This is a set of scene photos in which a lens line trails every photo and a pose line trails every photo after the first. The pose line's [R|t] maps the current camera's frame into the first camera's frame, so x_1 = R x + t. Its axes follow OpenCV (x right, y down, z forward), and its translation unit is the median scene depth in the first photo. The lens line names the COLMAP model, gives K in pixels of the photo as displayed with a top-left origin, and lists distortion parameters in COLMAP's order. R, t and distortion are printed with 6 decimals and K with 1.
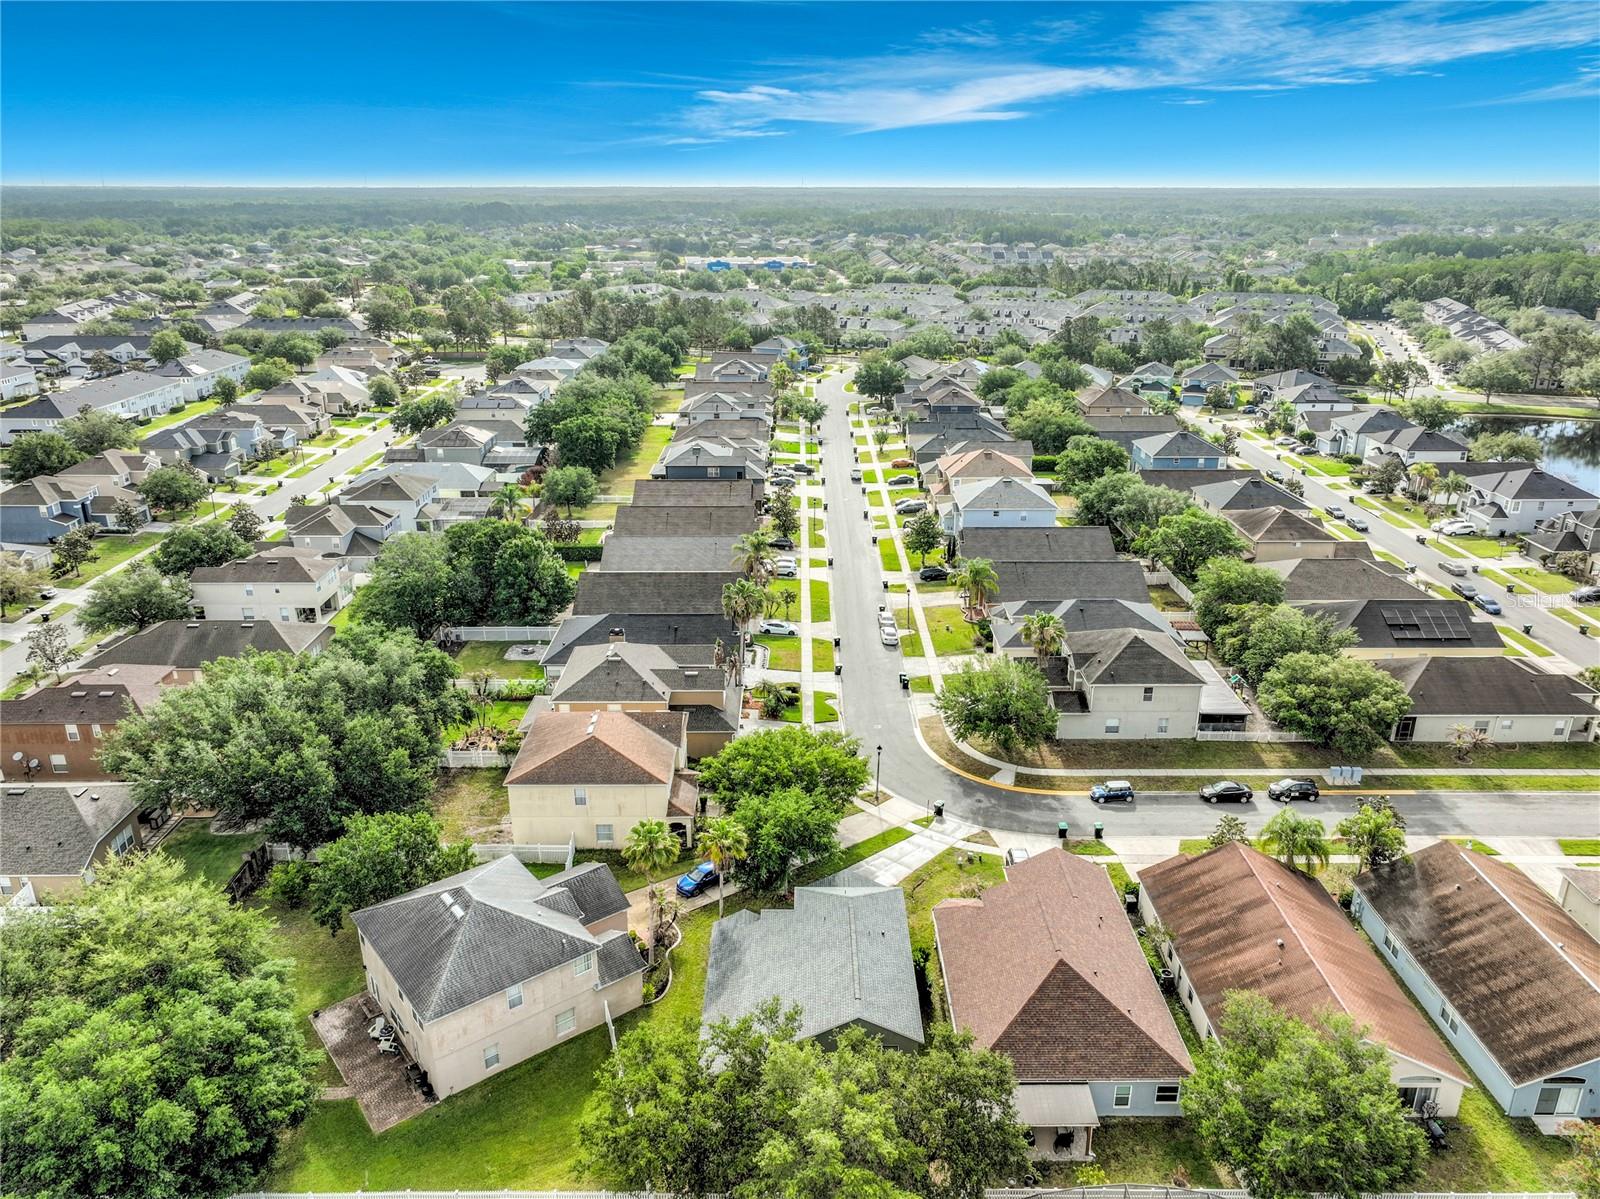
lens RADIAL K [[1137.4, 0, 800.0], [0, 1137.4, 599.5], [0, 0, 1]] dist [0.026195, -0.045626]
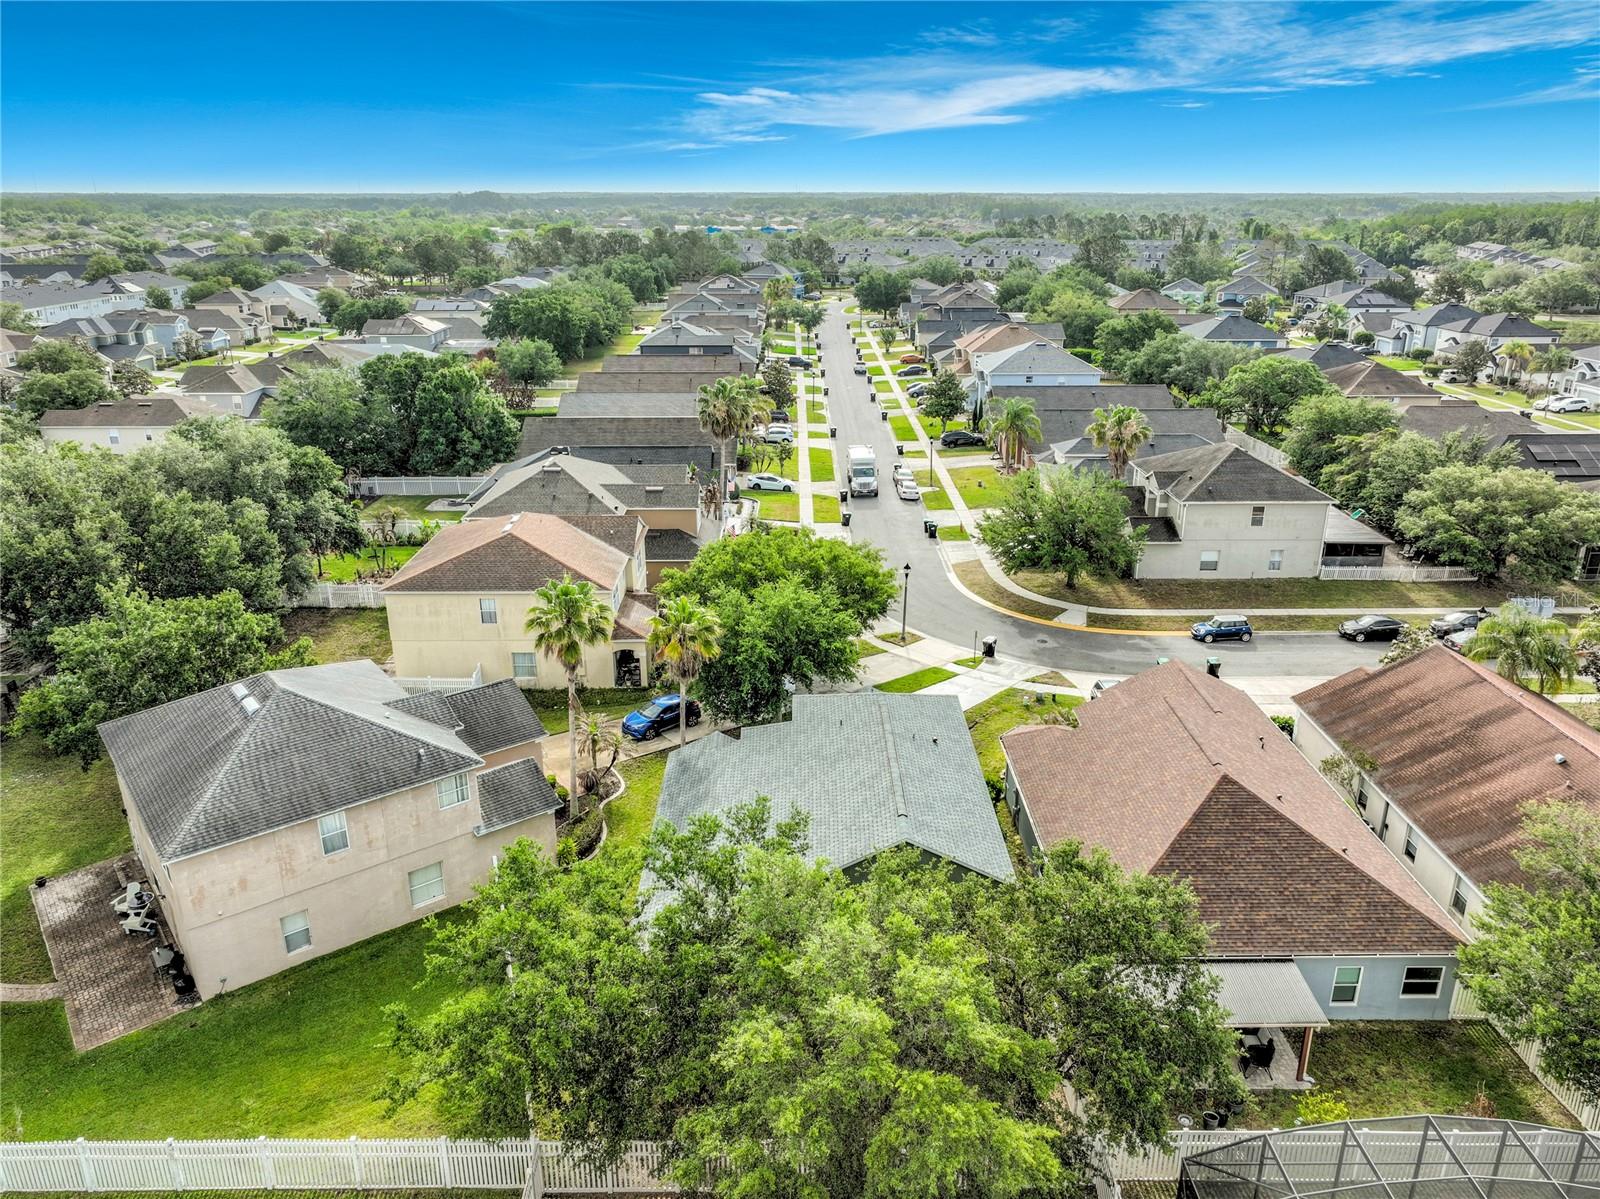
lens RADIAL K [[1139.9, 0, 803.1], [0, 1139.9, 596.1], [0, 0, 1]] dist [0.001114, 0.004400]
pose [[0.999971, -0.000817, 0.007611, -0.002710], [0.000886, 0.999959, -0.008977, 0.143902], [-0.007603, 0.008984, 0.999931, 0.246252]]
